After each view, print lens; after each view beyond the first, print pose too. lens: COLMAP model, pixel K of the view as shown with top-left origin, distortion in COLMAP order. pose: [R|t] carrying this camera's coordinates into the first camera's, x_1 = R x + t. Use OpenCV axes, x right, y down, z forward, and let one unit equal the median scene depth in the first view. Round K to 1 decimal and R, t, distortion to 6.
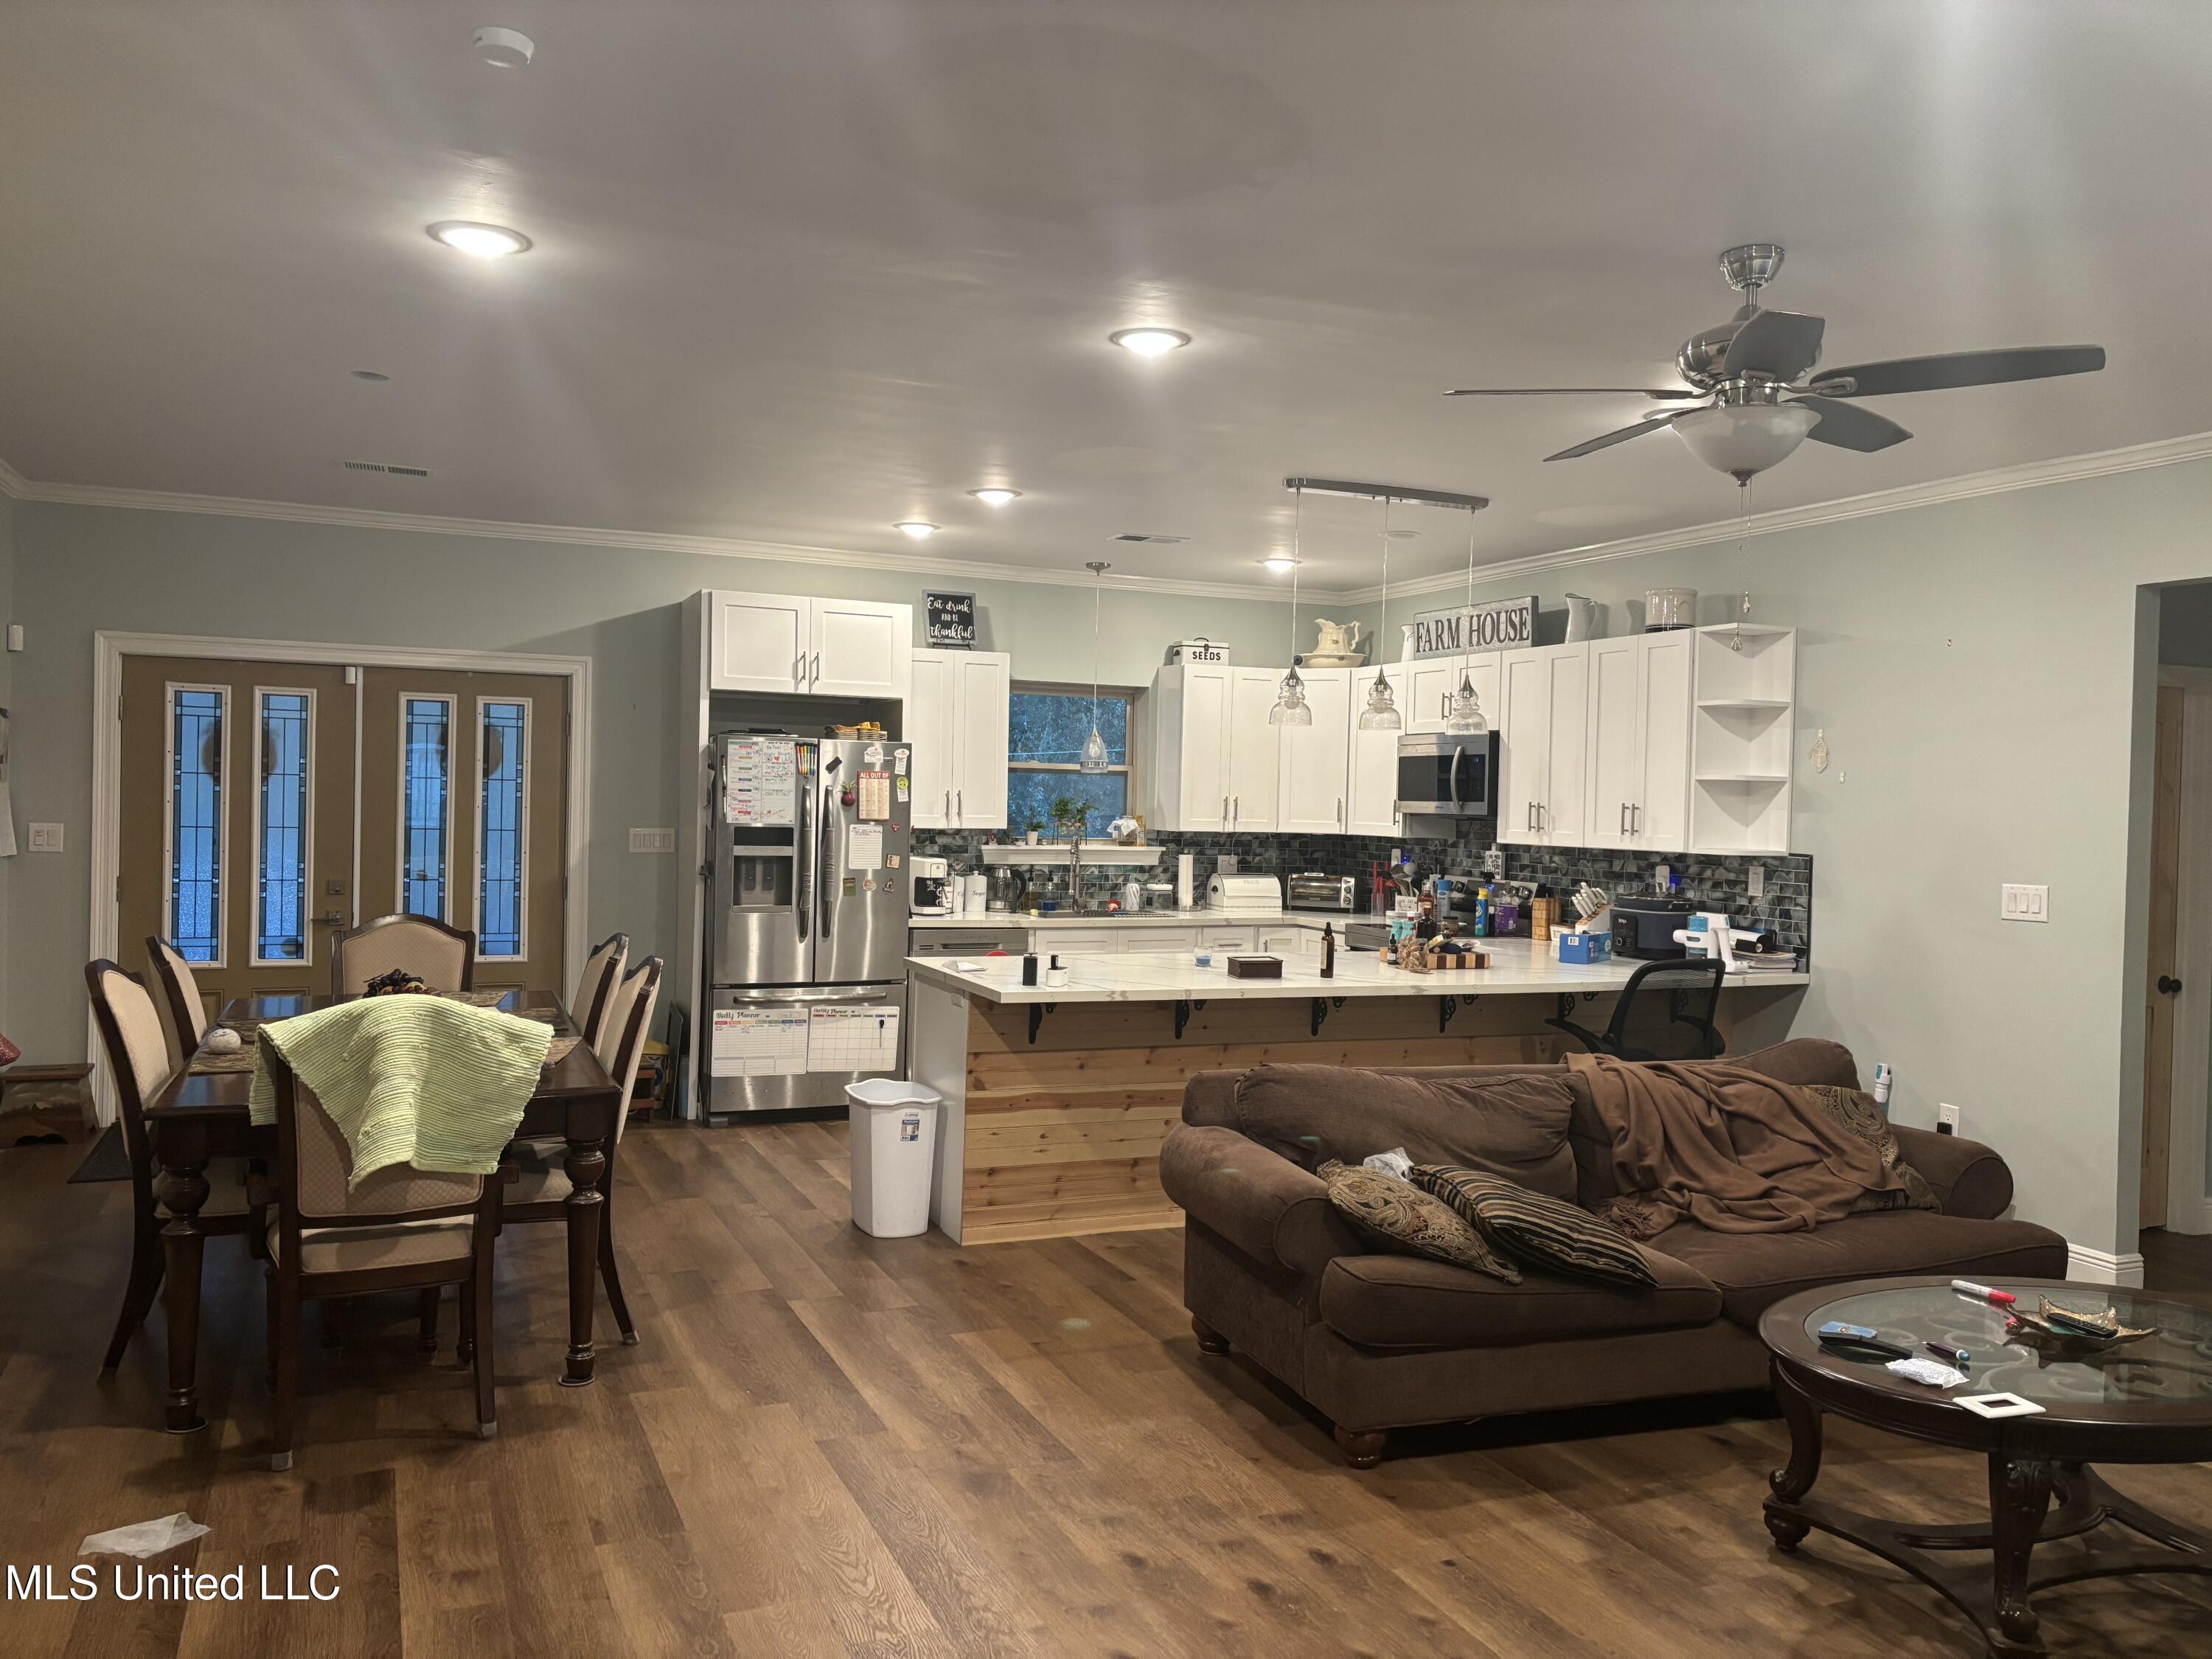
lens RADIAL K [[1653.1, 0, 1106.2], [0, 1653.1, 830.6], [0, 0, 1]] dist [0.009079, -0.020131]
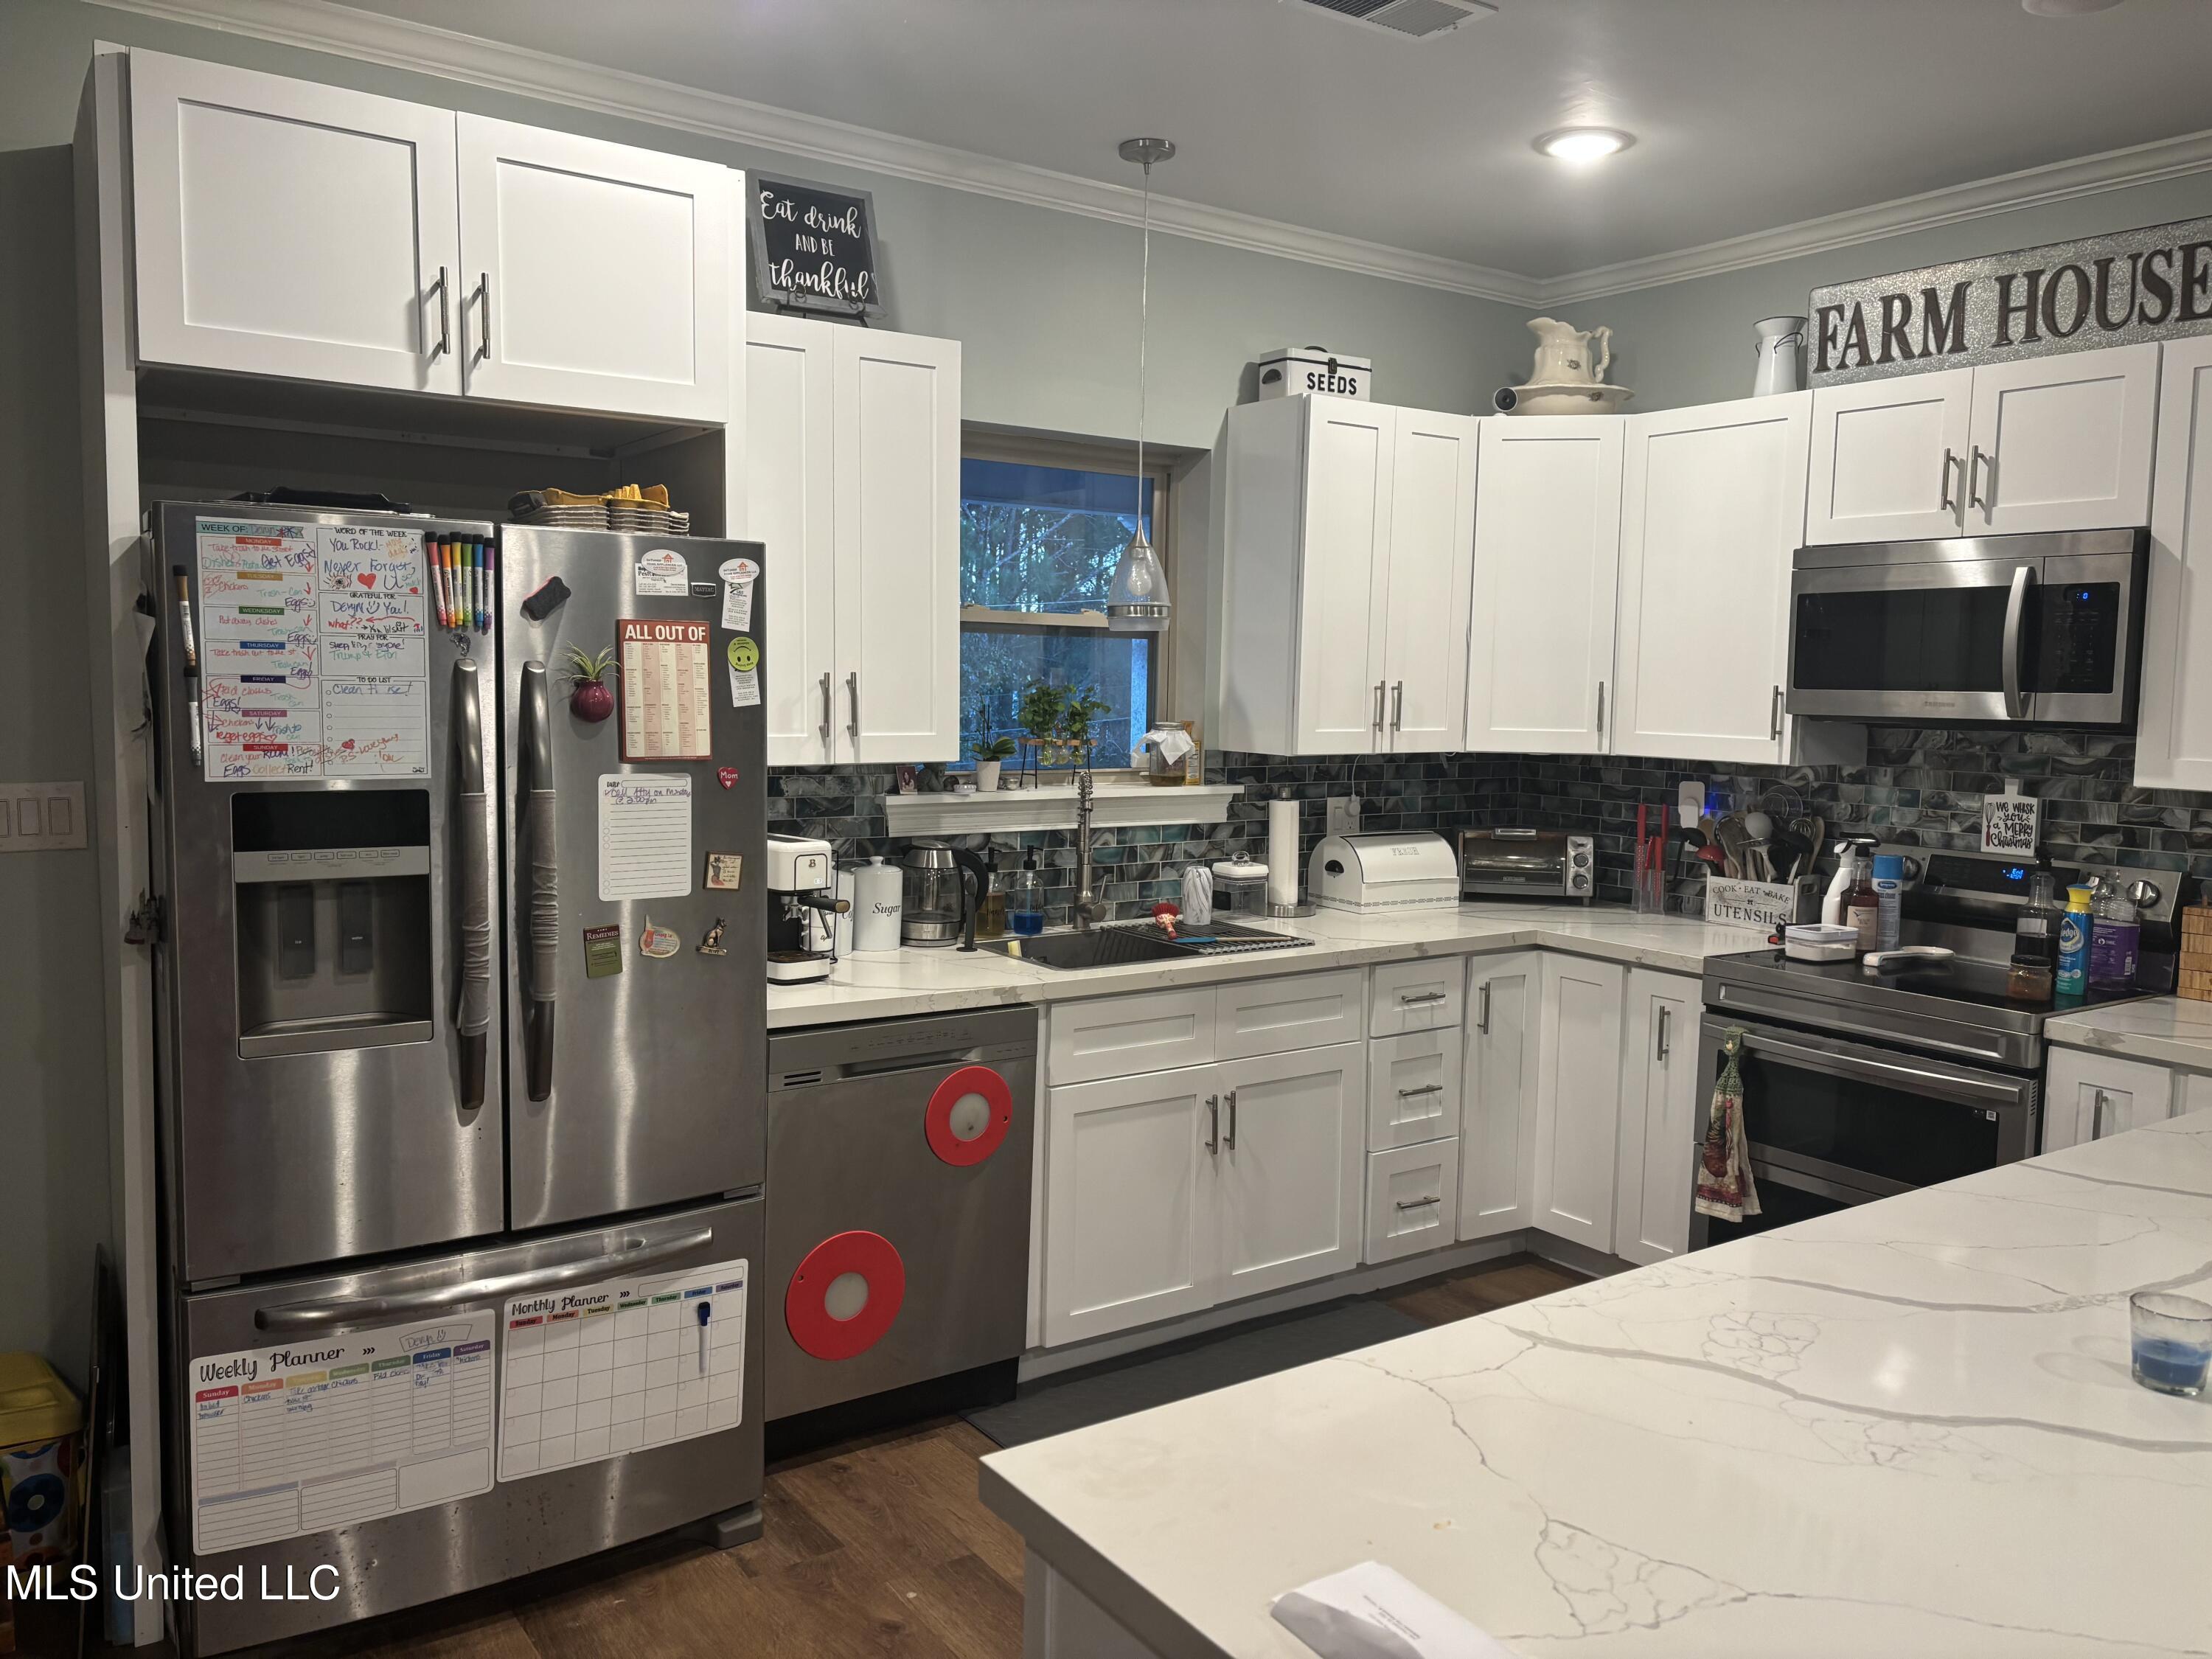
lens RADIAL K [[1653.1, 0, 1101.3], [0, 1653.1, 830.1], [0, 0, 1]] dist [0.009079, -0.020131]
pose [[0.980608, -0.024096, 0.194494, -0.110302], [0.009081, 0.996934, 0.077723, -0.016634], [-0.195770, -0.074450, 0.977820, 0.588889]]
